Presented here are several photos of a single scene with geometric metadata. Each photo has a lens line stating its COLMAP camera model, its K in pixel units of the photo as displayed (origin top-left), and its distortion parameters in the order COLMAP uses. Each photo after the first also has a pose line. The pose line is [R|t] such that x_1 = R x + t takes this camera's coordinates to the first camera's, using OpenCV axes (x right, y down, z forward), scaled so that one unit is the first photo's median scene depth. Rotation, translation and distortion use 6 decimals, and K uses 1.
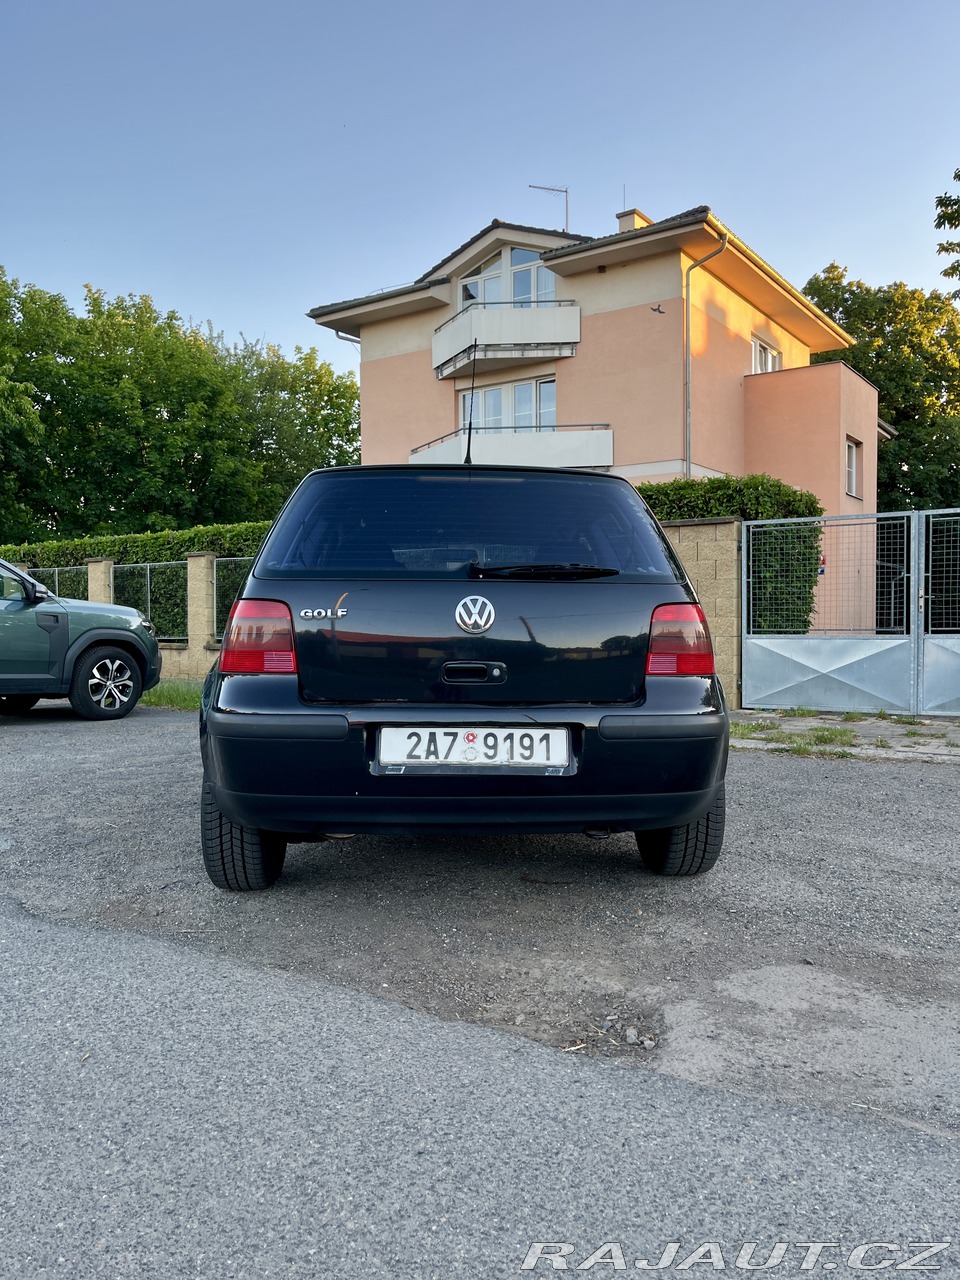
lens RADIAL K [[996.2, 0, 485.4], [0, 996.2, 631.8], [0, 0, 1]] dist [0.087328, -0.129915]
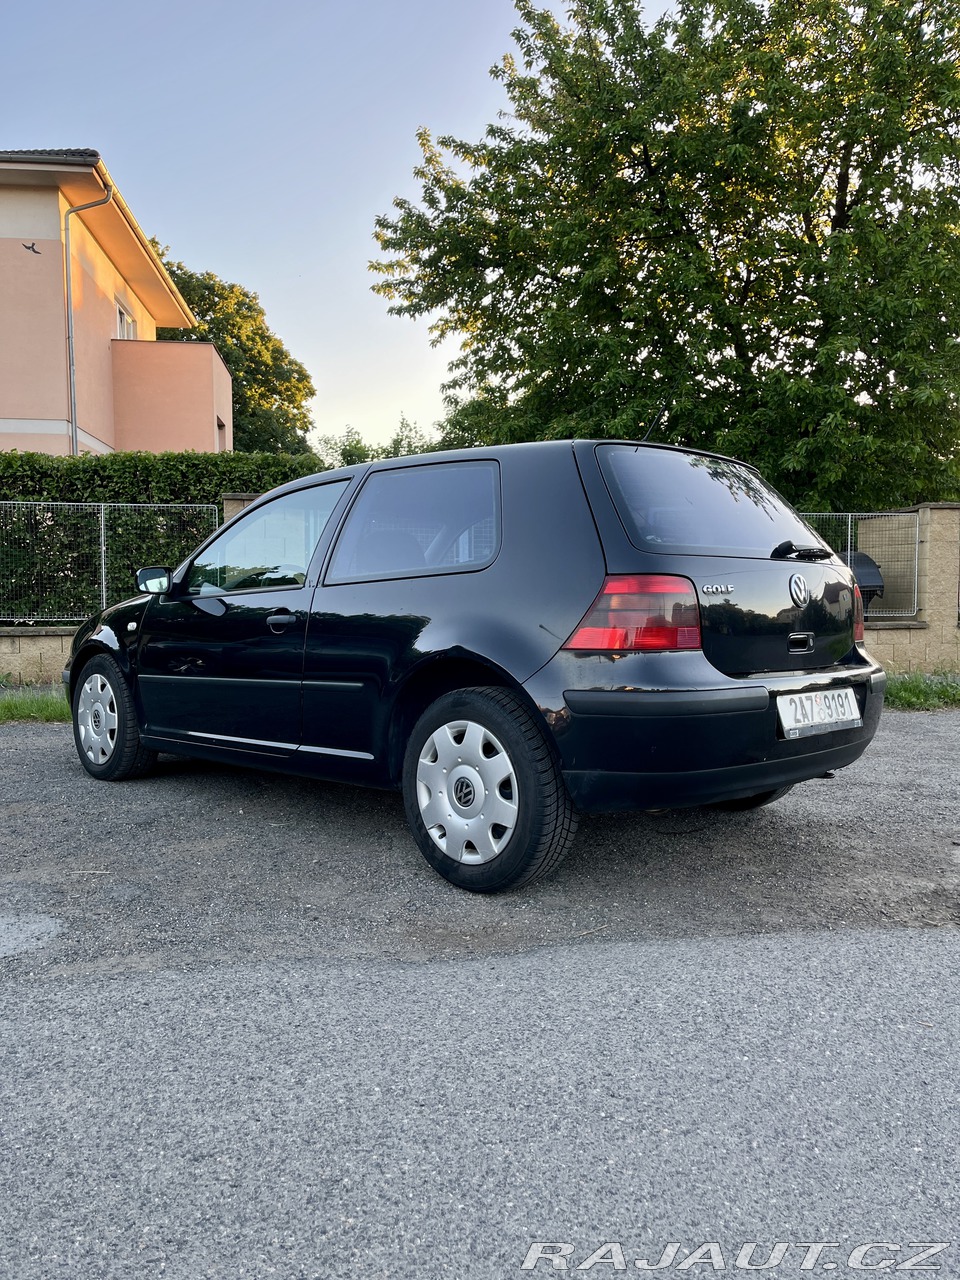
lens RADIAL K [[996.2, 0, 485.4], [0, 996.2, 631.8], [0, 0, 1]] dist [0.087328, -0.129915]
pose [[0.725029, -0.022275, 0.688358, -0.204425], [0.005712, 0.999637, 0.026330, -0.000745], [-0.688694, -0.015158, 0.724893, 0.082519]]
